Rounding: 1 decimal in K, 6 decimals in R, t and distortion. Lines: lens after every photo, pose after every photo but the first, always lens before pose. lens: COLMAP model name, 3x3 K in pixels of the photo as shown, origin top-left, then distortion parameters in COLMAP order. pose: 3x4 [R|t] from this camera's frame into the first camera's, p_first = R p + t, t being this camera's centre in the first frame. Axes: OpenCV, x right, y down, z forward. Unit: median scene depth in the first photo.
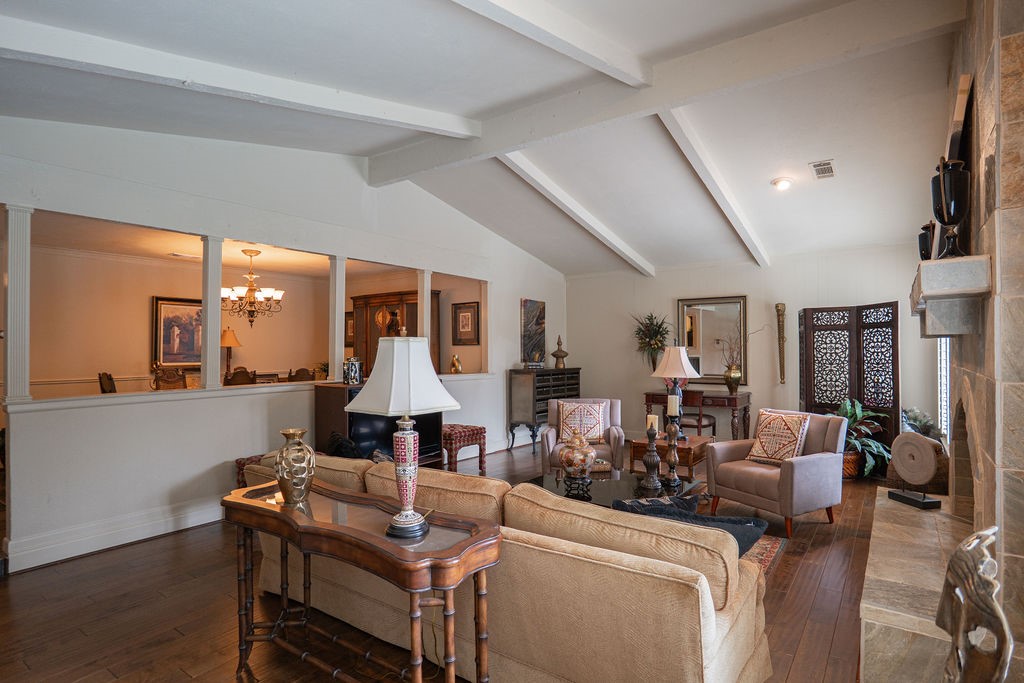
lens RADIAL K [[543.5, 0, 512.0], [0, 543.5, 341.5], [0, 0, 1]] dist [-0.032501, -0.000354]
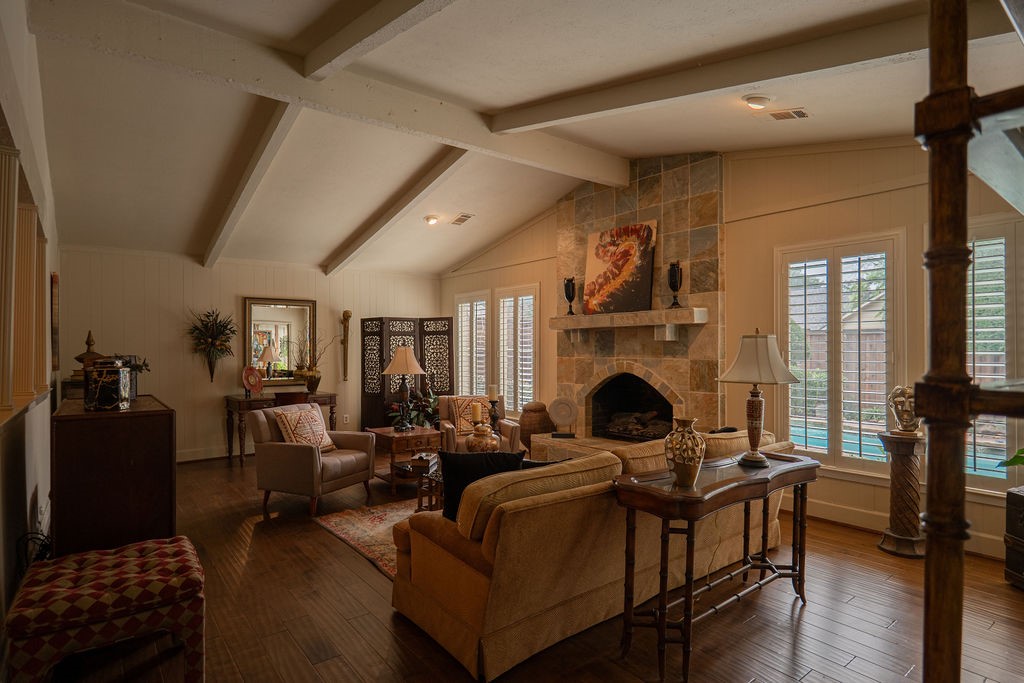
lens RADIAL K [[532.0, 0, 512.0], [0, 532.0, 341.5], [0, 0, 1]] dist [-0.032161, -0.001281]
pose [[0.273416, 0.018393, 0.961720, -0.569136], [-0.007300, 0.999828, -0.017046, 0.013535], [-0.961868, -0.002360, 0.273503, 0.403923]]
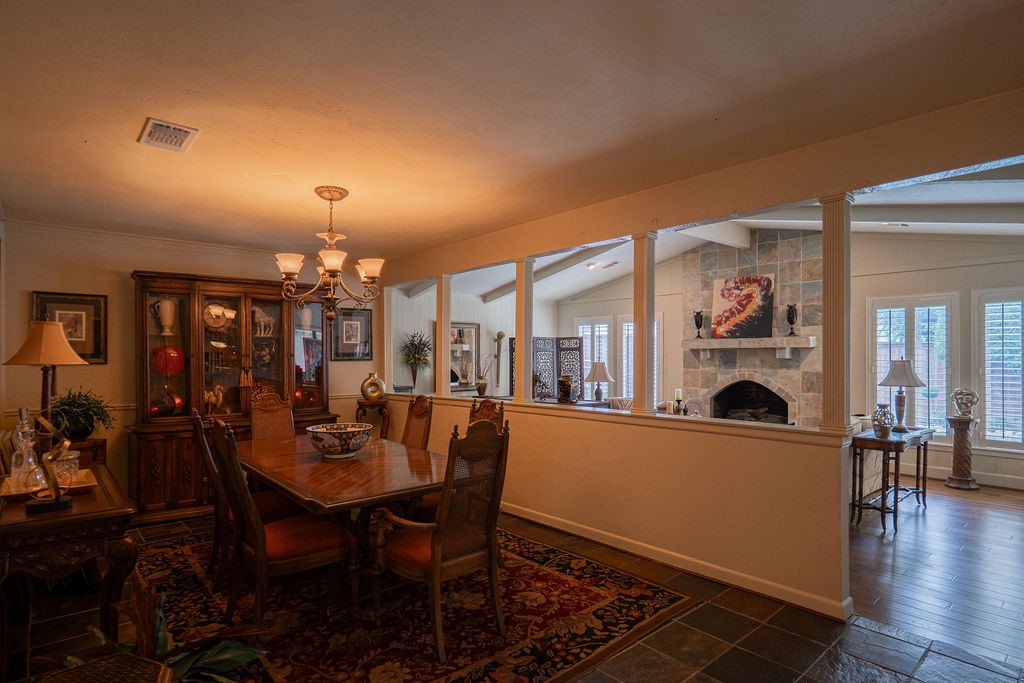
lens RADIAL K [[532.0, 0, 512.0], [0, 532.0, 341.5], [0, 0, 1]] dist [-0.032161, -0.001281]
pose [[0.221275, 0.032176, 0.974680, -1.026992], [-0.009492, 0.999479, -0.030840, 0.000308], [-0.975165, -0.002427, 0.221466, 0.751071]]
